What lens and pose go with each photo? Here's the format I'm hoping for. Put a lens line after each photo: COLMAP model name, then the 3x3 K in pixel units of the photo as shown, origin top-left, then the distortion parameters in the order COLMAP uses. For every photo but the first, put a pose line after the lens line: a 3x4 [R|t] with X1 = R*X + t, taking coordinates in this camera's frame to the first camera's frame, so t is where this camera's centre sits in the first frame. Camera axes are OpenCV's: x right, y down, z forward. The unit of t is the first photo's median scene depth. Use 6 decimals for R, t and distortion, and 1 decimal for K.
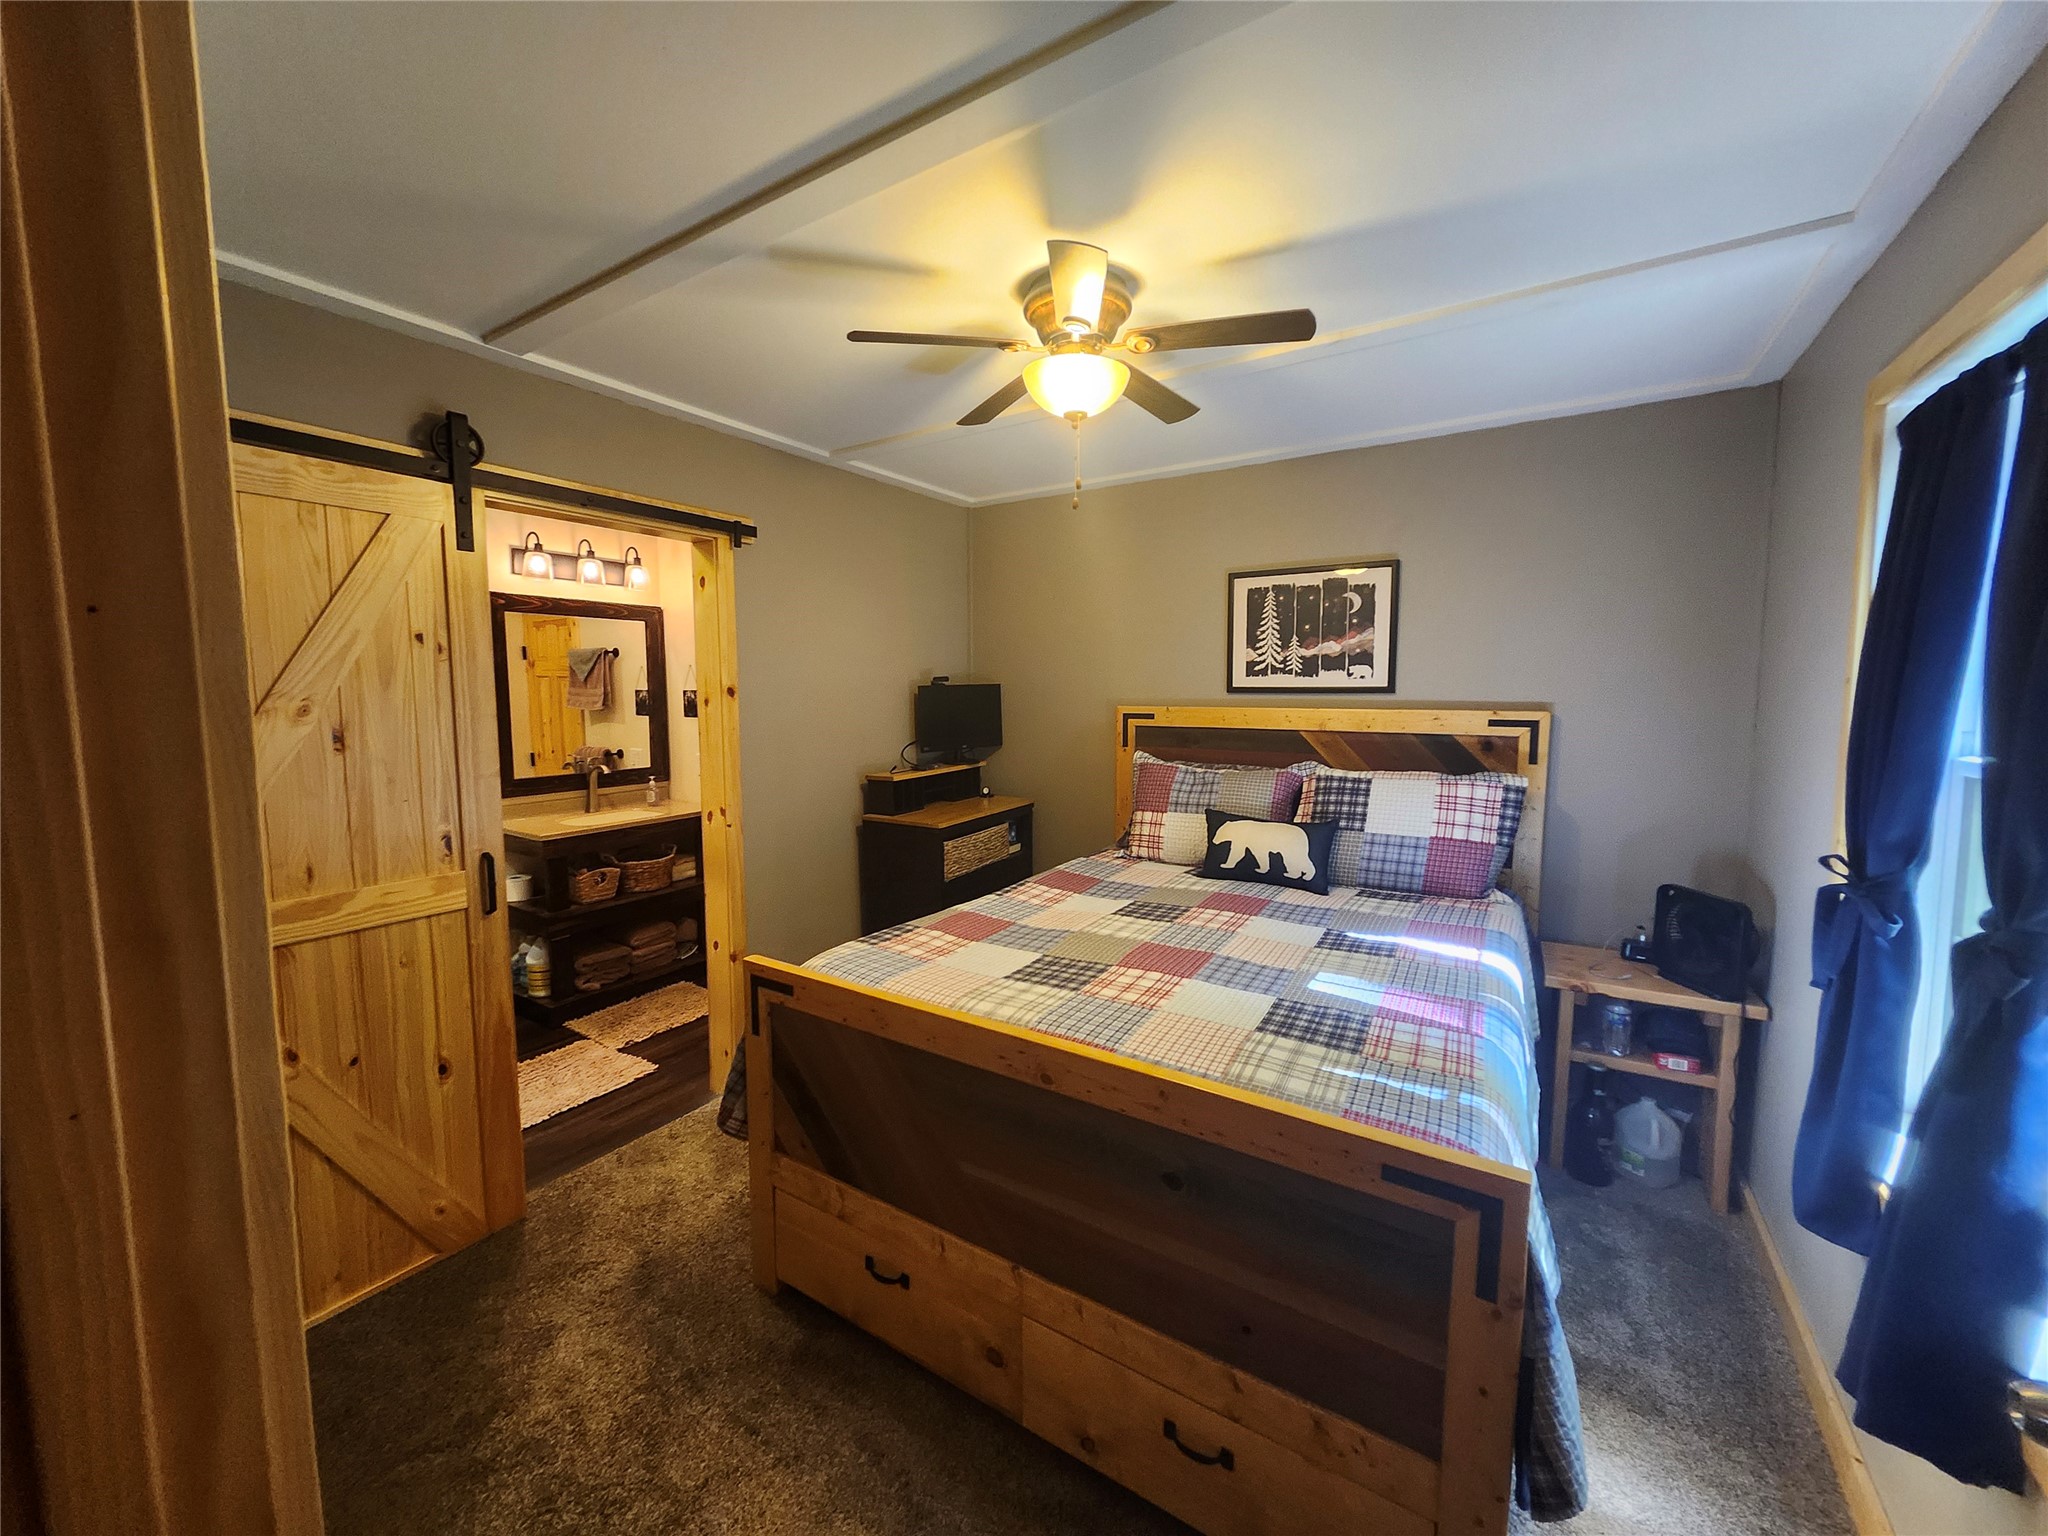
lens RADIAL K [[796.1, 0, 1018.6], [0, 796.1, 758.3], [0, 0, 1]] dist [-0.000816, -0.000695]
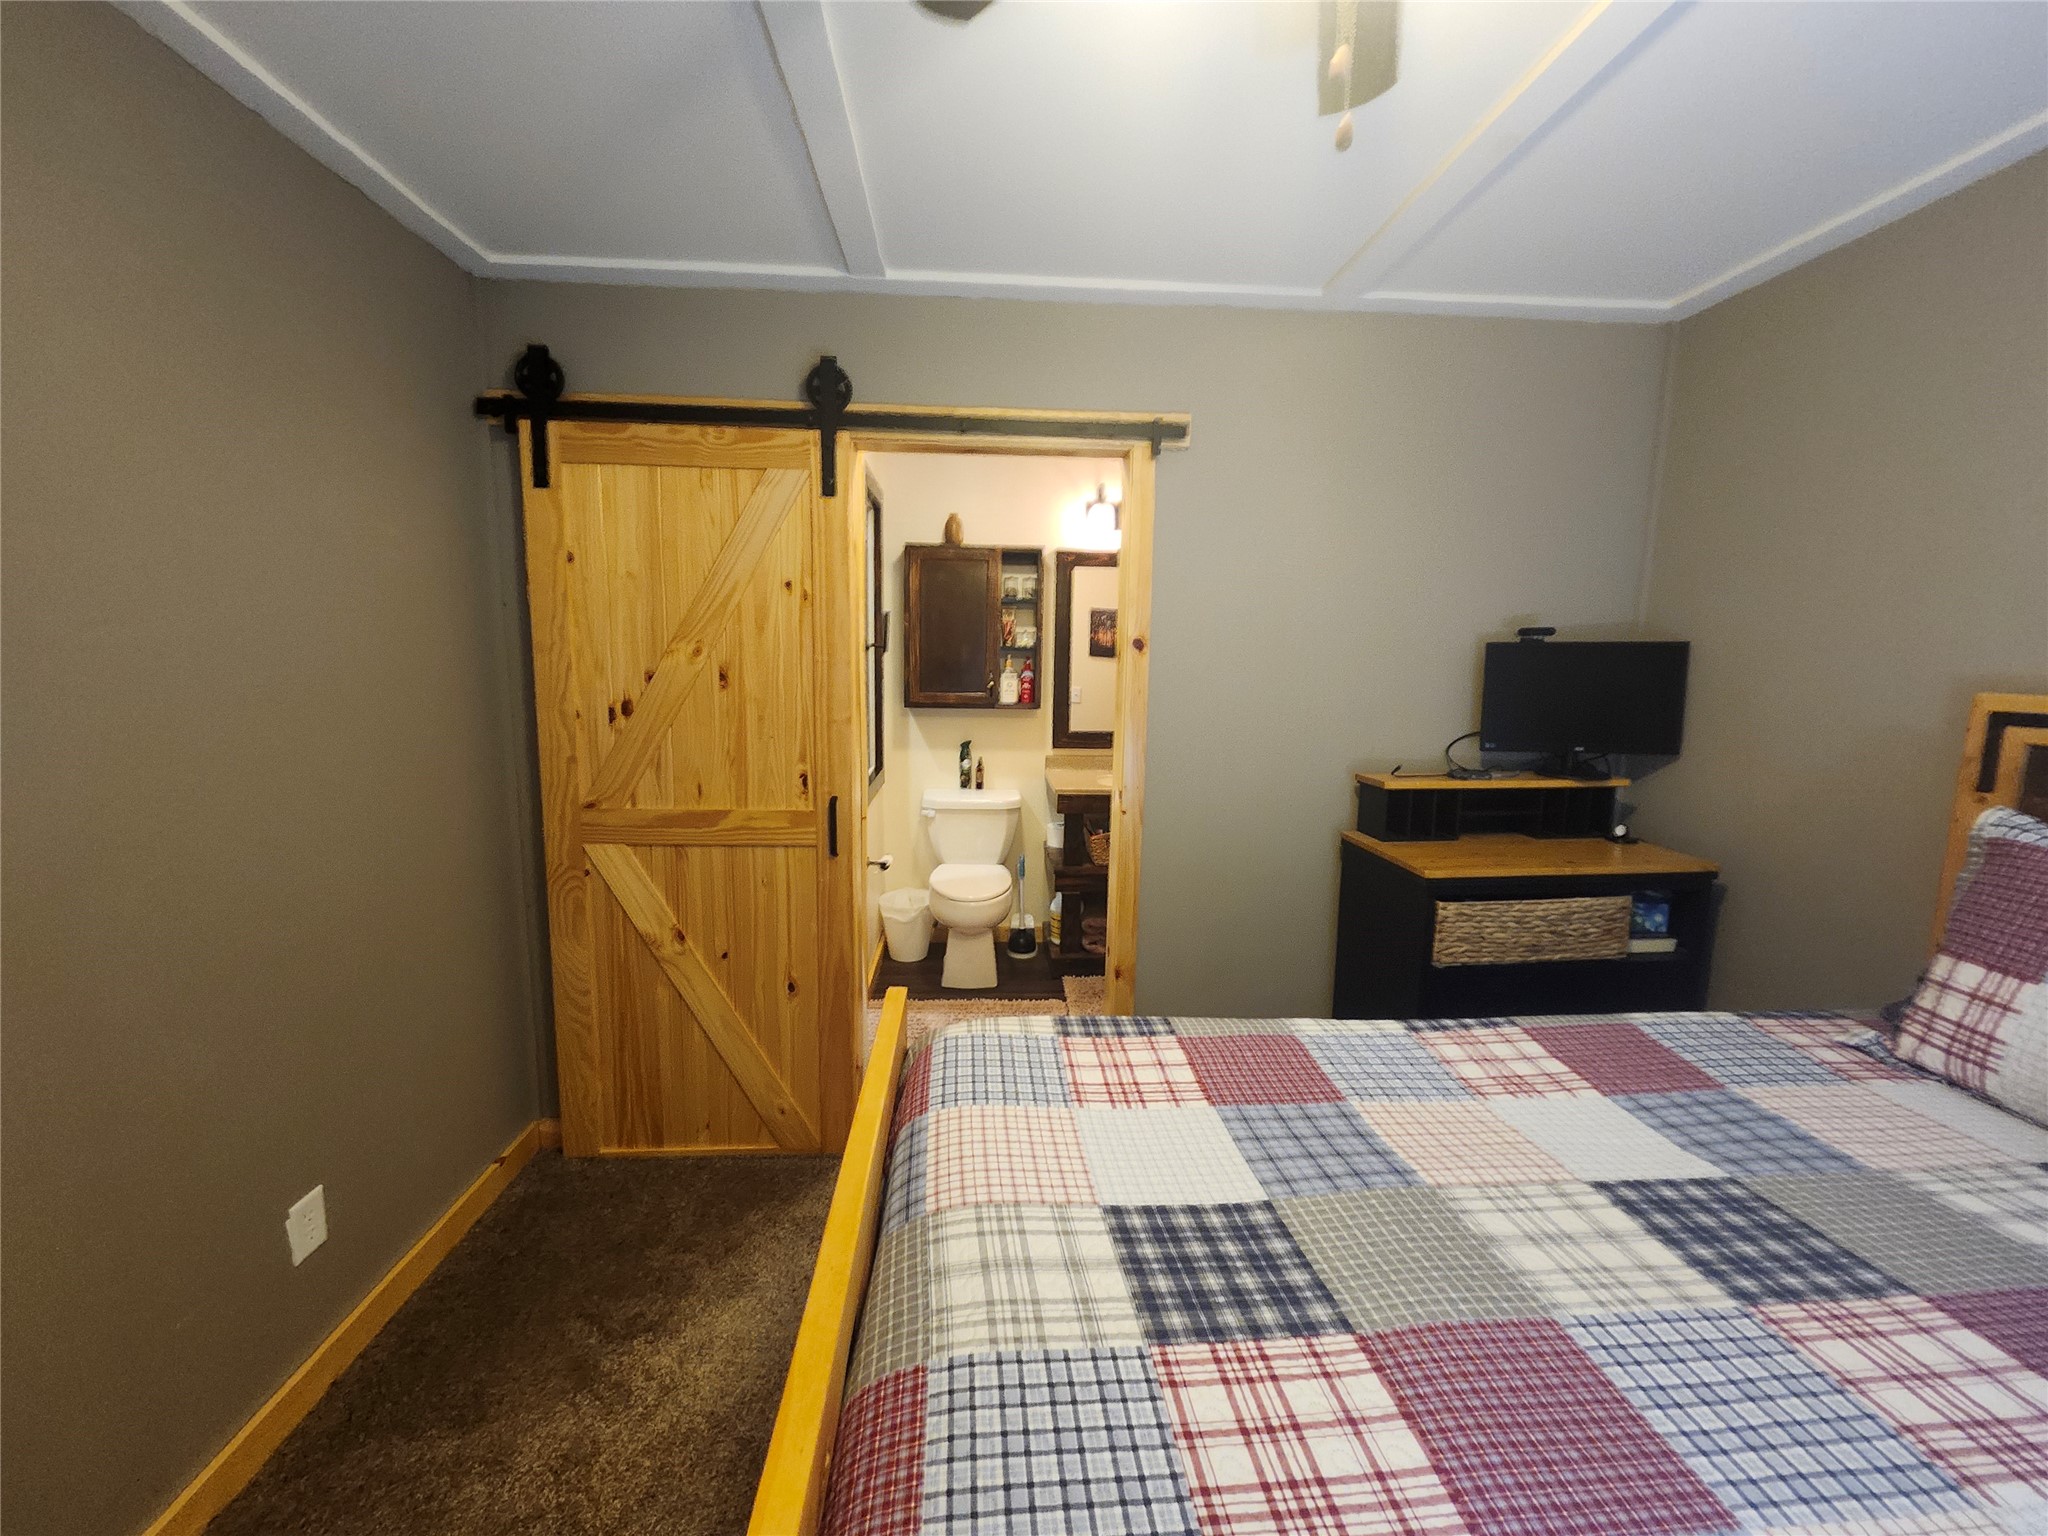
lens RADIAL K [[796.1, 0, 1018.6], [0, 796.1, 758.3], [0, 0, 1]] dist [-0.000816, -0.000695]
pose [[0.588562, 0.121937, -0.799203, 0.241723], [-0.088716, 0.992331, 0.086069, -0.033647], [0.803569, 0.020245, 0.594867, 0.500517]]
